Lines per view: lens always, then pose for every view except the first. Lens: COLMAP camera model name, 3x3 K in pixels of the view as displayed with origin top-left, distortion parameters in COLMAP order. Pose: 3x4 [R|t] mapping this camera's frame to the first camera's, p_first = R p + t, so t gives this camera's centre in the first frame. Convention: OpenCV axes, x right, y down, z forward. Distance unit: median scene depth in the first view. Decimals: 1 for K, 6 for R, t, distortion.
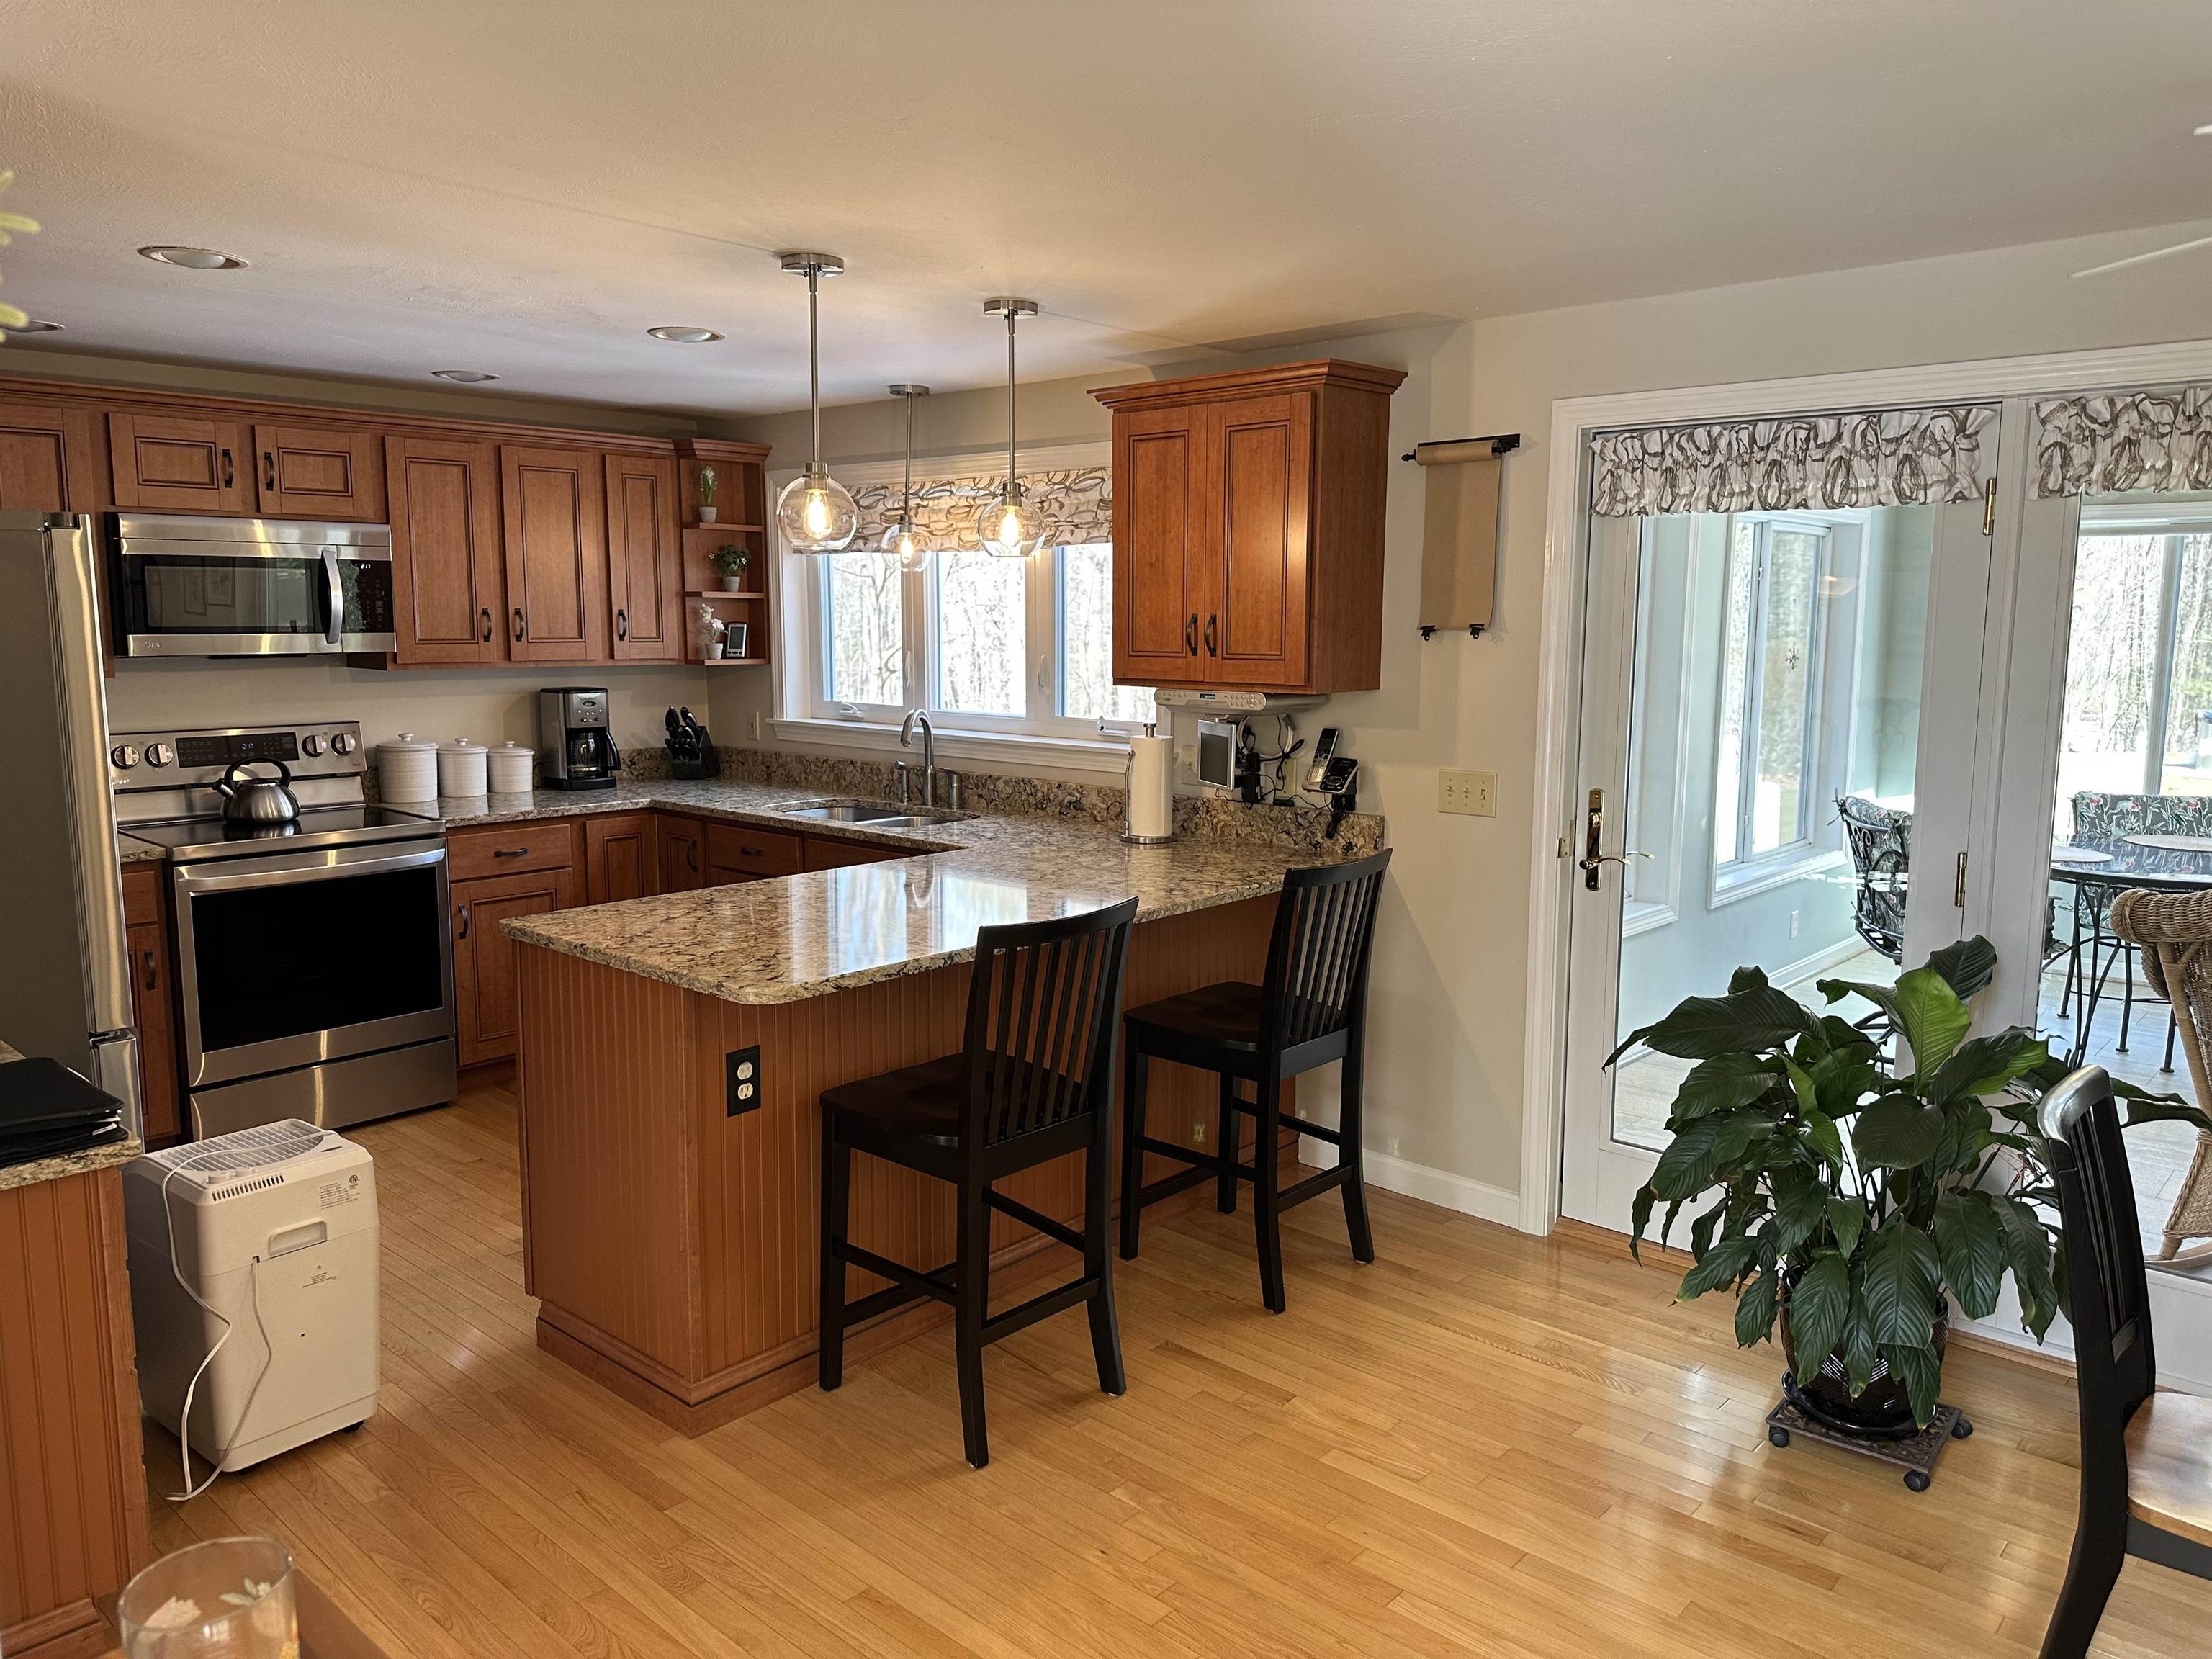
lens RADIAL K [[1548.4, 0, 1107.3], [0, 1548.4, 820.6], [0, 0, 1]] dist [0.007762, -0.012887]
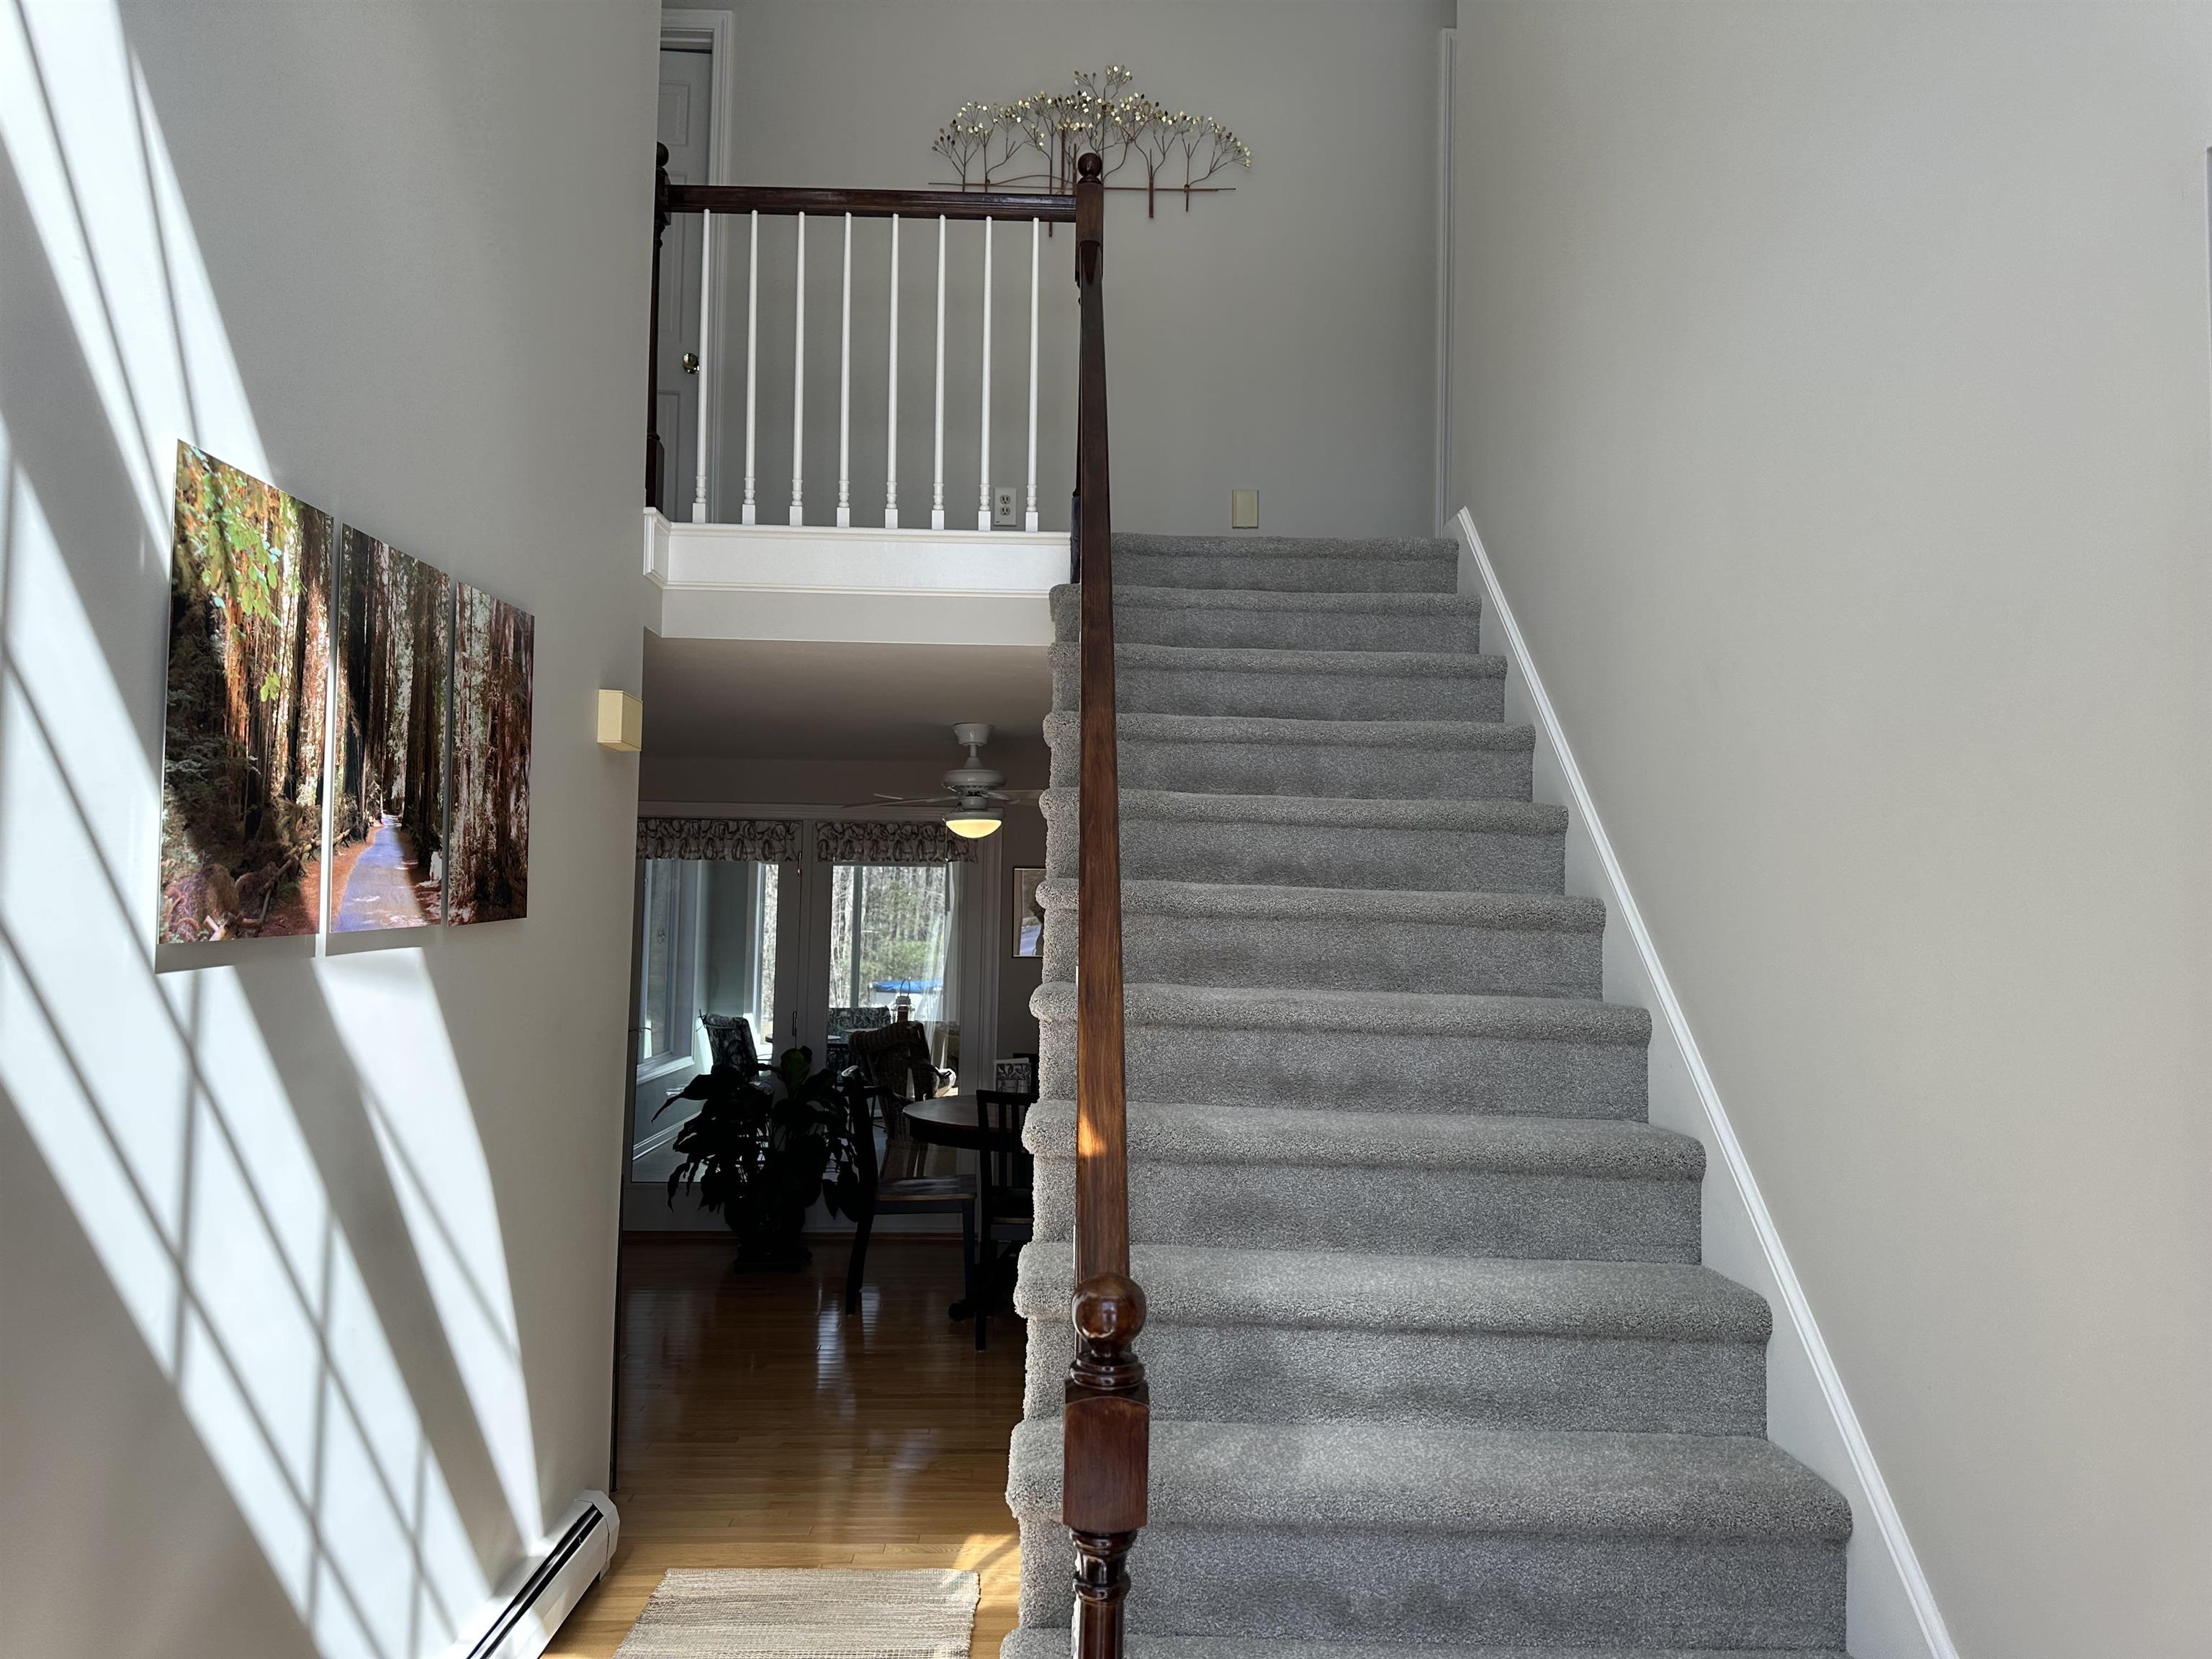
lens RADIAL K [[1548.4, 0, 1119.9], [0, 1548.4, 827.6], [0, 0, 1]] dist [0.007762, -0.012887]
pose [[0.714050, 0.044777, 0.698661, -0.724129], [0.083916, 0.985284, -0.148911, 0.135077], [-0.695047, 0.164959, 0.699785, -0.987878]]
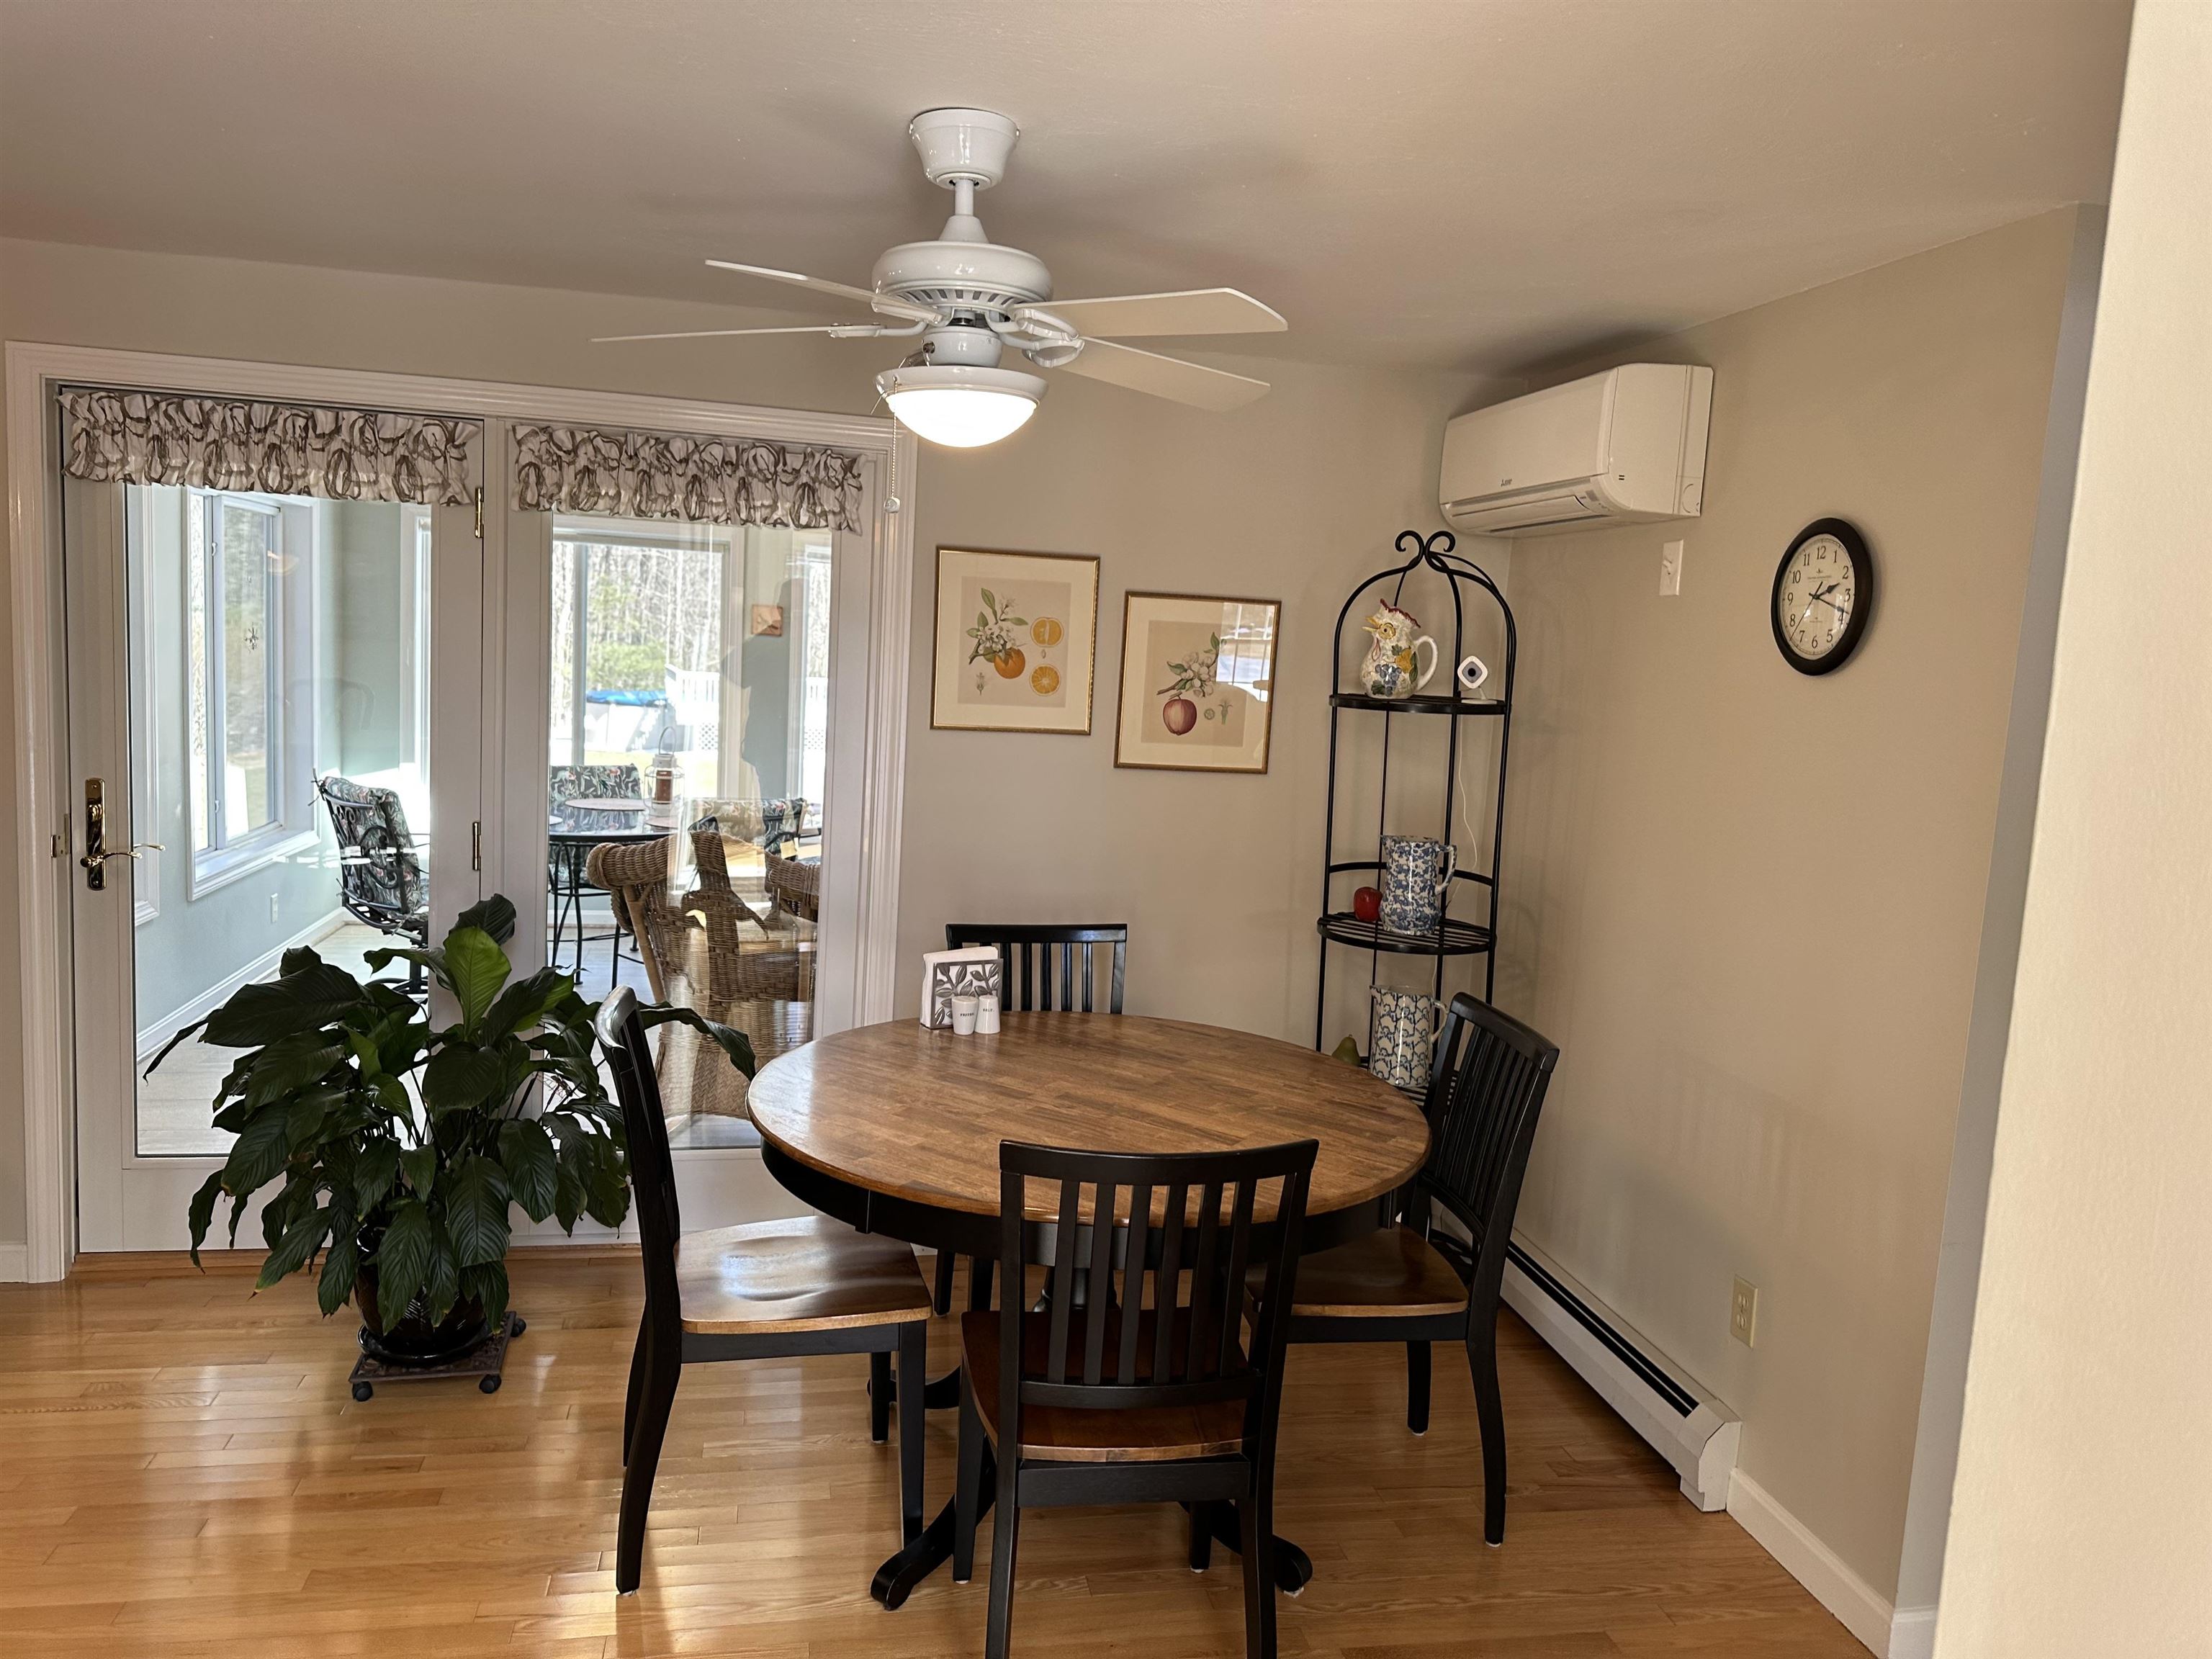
lens RADIAL K [[1548.4, 0, 1086.0], [0, 1548.4, 828.3], [0, 0, 1]] dist [0.007762, -0.012887]
pose [[0.594873, -0.066308, 0.801080, -0.081368], [0.052041, 0.997678, 0.043936, -0.000916], [-0.802133, 0.015553, 0.596943, -0.017743]]
